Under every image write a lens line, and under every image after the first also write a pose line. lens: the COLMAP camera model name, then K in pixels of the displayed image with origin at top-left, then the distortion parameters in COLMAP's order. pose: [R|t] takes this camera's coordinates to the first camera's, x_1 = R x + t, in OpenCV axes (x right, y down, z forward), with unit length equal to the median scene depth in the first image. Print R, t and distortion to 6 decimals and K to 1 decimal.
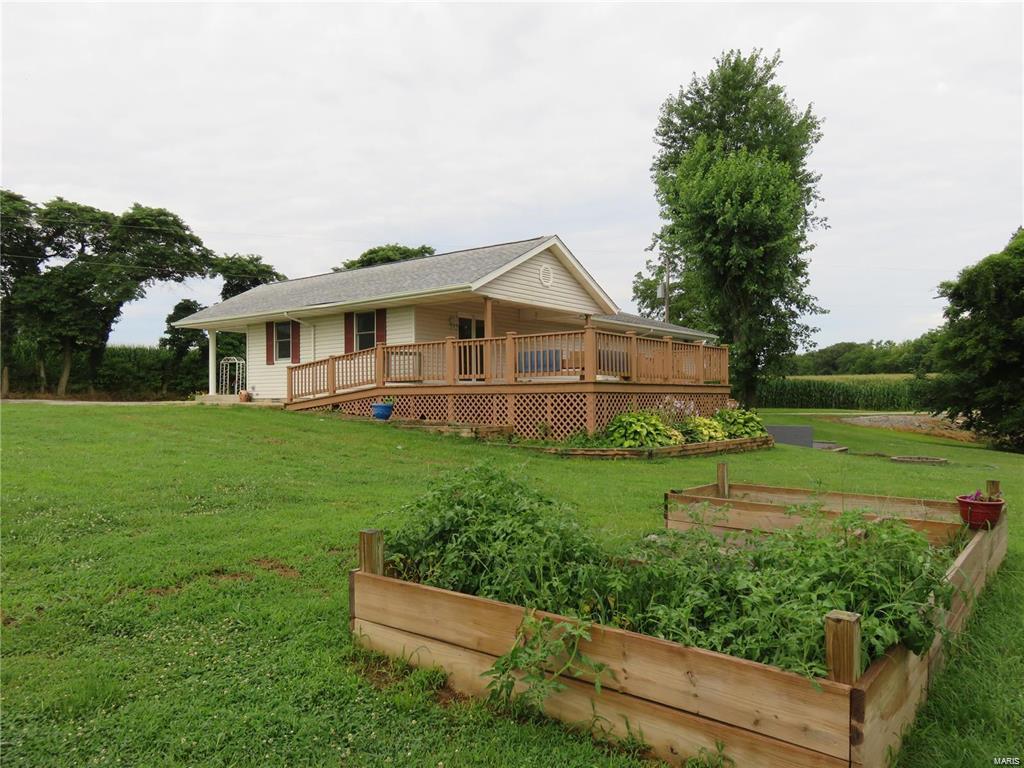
lens RADIAL K [[740.2, 0, 512.0], [0, 740.2, 384.0], [0, 0, 1]] dist [-0.014026, -0.002635]
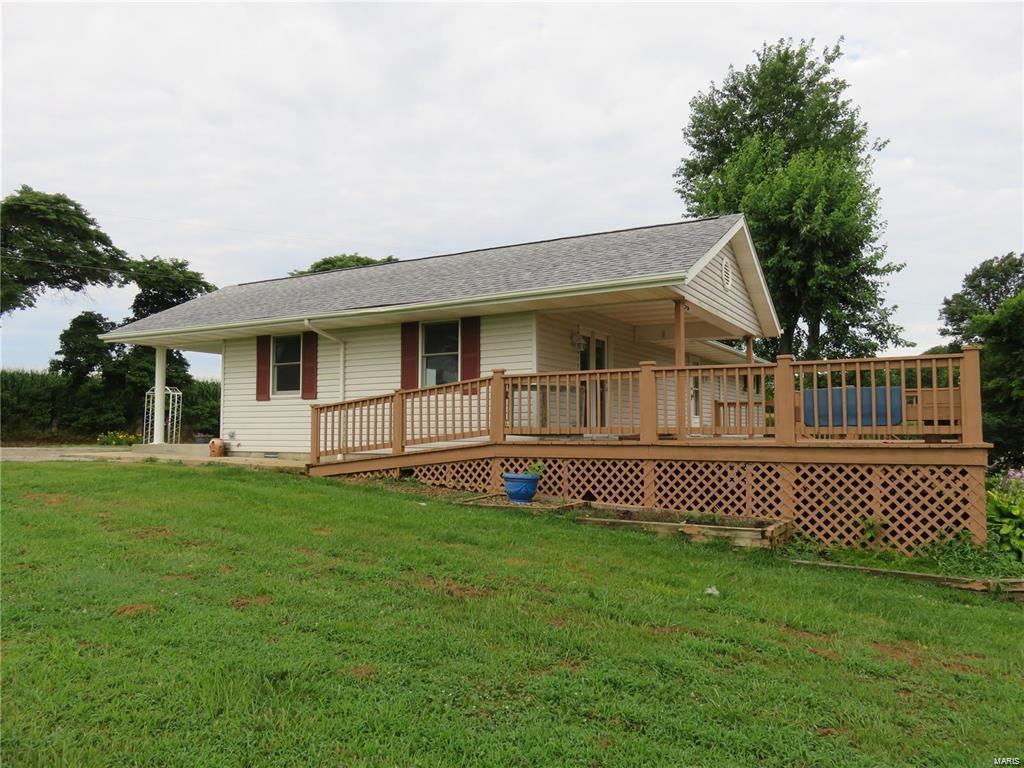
lens RADIAL K [[750.9, 0, 512.0], [0, 750.9, 384.0], [0, 0, 1]] dist [-0.012372, 0.001576]
pose [[0.990952, 0.016404, 0.133209, -0.114965], [-0.010466, 0.998925, -0.045156, -0.007612], [-0.133806, 0.043353, 0.990059, 0.180321]]
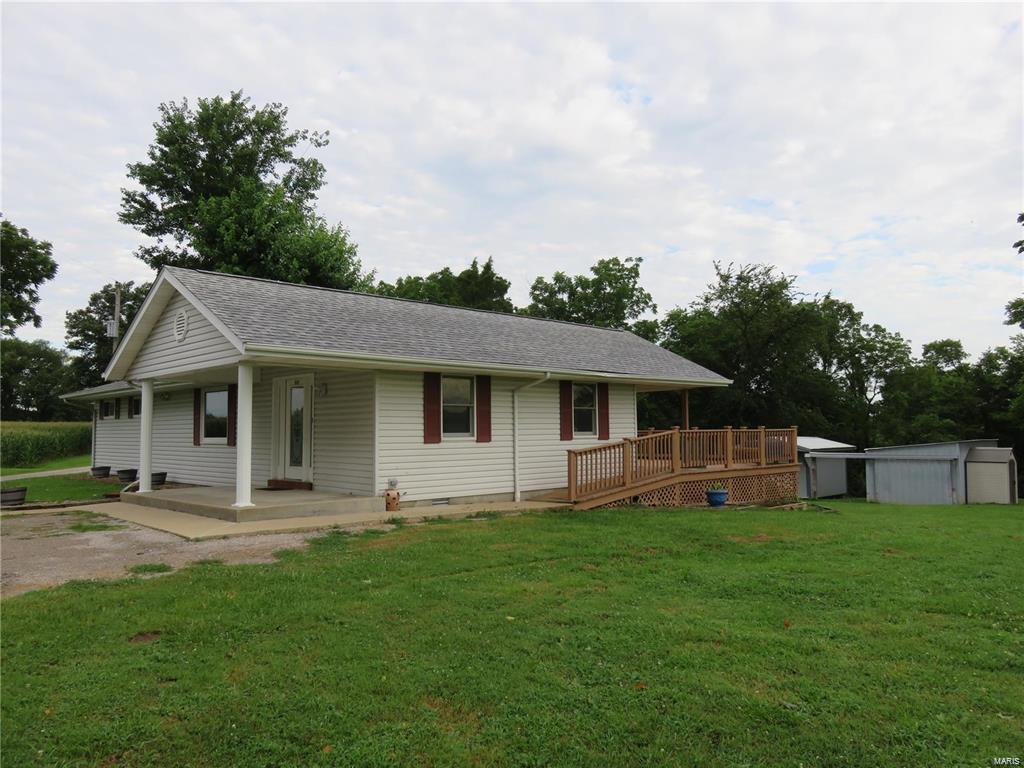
lens RADIAL K [[750.9, 0, 512.0], [0, 750.9, 384.0], [0, 0, 1]] dist [-0.012372, 0.001576]
pose [[0.142153, 0.069663, 0.987390, -0.543389], [-0.014404, 0.997560, -0.068307, -0.019650], [-0.989740, -0.004512, 0.142810, 0.496075]]
